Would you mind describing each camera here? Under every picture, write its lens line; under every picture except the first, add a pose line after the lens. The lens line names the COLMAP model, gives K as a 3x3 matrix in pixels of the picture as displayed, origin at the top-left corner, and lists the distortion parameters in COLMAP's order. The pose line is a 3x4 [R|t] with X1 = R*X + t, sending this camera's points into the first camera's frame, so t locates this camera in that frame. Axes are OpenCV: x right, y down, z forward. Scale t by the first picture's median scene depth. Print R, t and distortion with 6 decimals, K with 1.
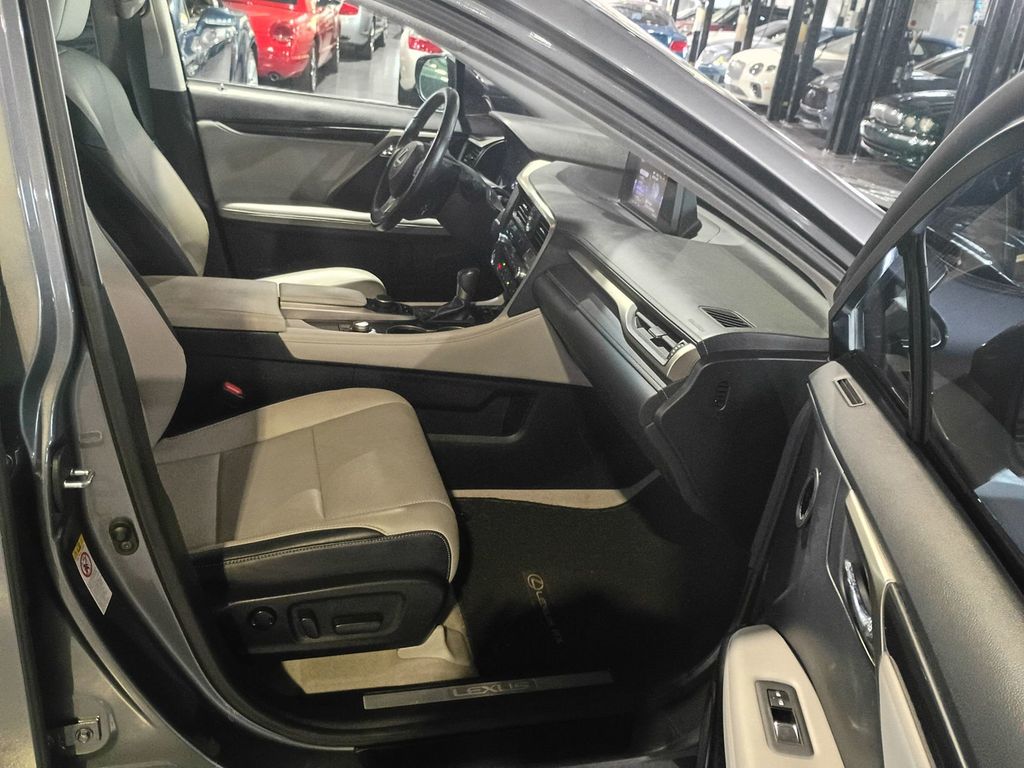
lens RADIAL K [[894.3, 0, 512.0], [0, 894.3, 384.0], [0, 0, 1]] dist [0.081479, -0.001693]
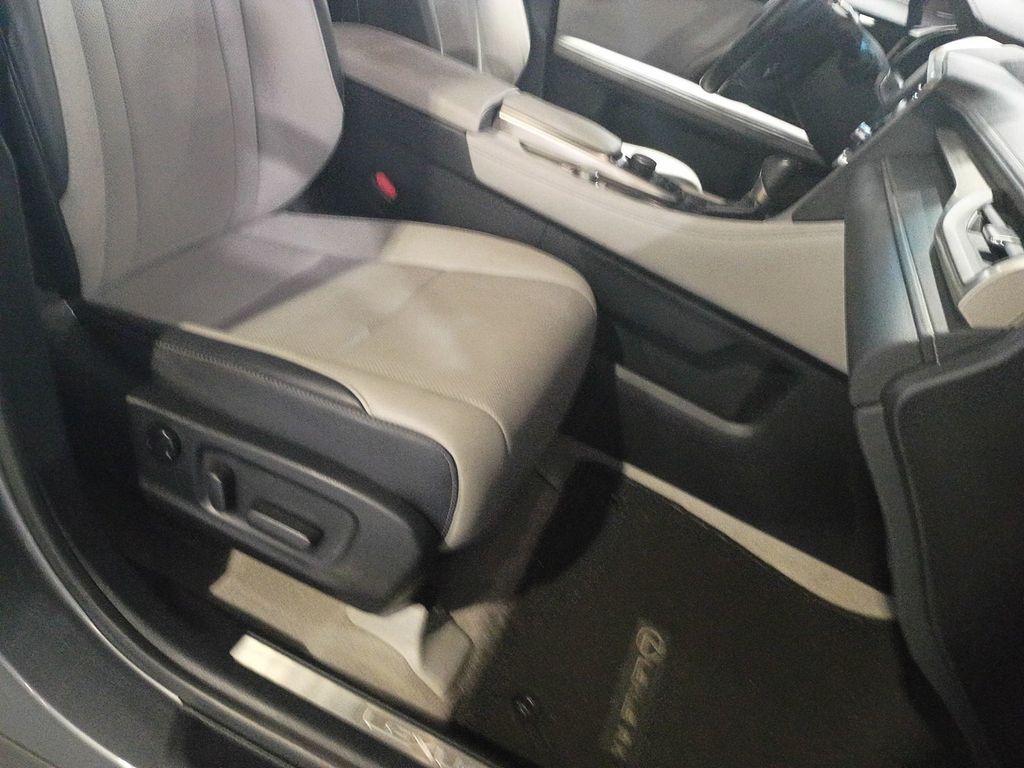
lens RADIAL K [[904.3, 0, 513.7], [0, 904.3, 367.1], [0, 0, 1]] dist [0.053287, -0.056355]
pose [[0.818047, 0.388350, -0.424245, 0.128650], [-0.403197, 0.913241, 0.058511, 0.048730], [0.410160, 0.123189, 0.903655, 0.361963]]
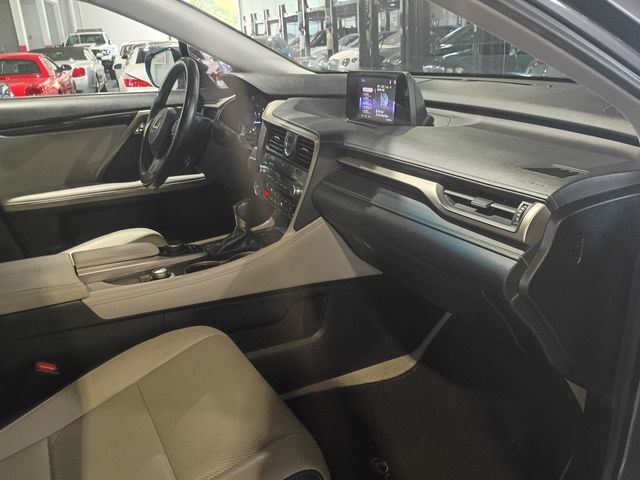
lens RADIAL K [[565.2, 0, 321.0], [0, 565.2, 229.4], [0, 0, 1]] dist [0.053287, -0.056355]
pose [[0.958124, -0.234382, 0.164507, -0.081119], [0.247664, 0.966649, -0.065210, -0.022703], [-0.143736, 0.103222, 0.984218, 0.295600]]
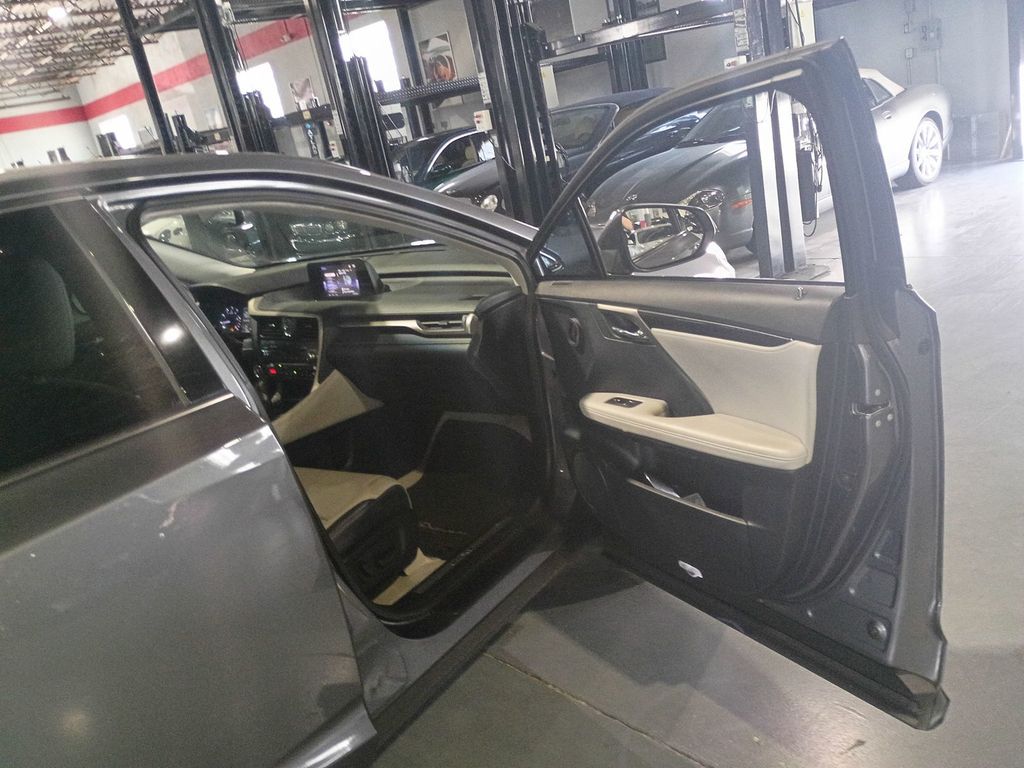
lens RADIAL K [[904.3, 0, 513.7], [0, 904.3, 367.1], [0, 0, 1]] dist [0.053287, -0.056355]
pose [[0.730582, -0.427244, 0.532646, -0.523078], [0.511812, 0.859000, -0.012987, 0.080519], [-0.451994, 0.282103, 0.846238, -0.406200]]
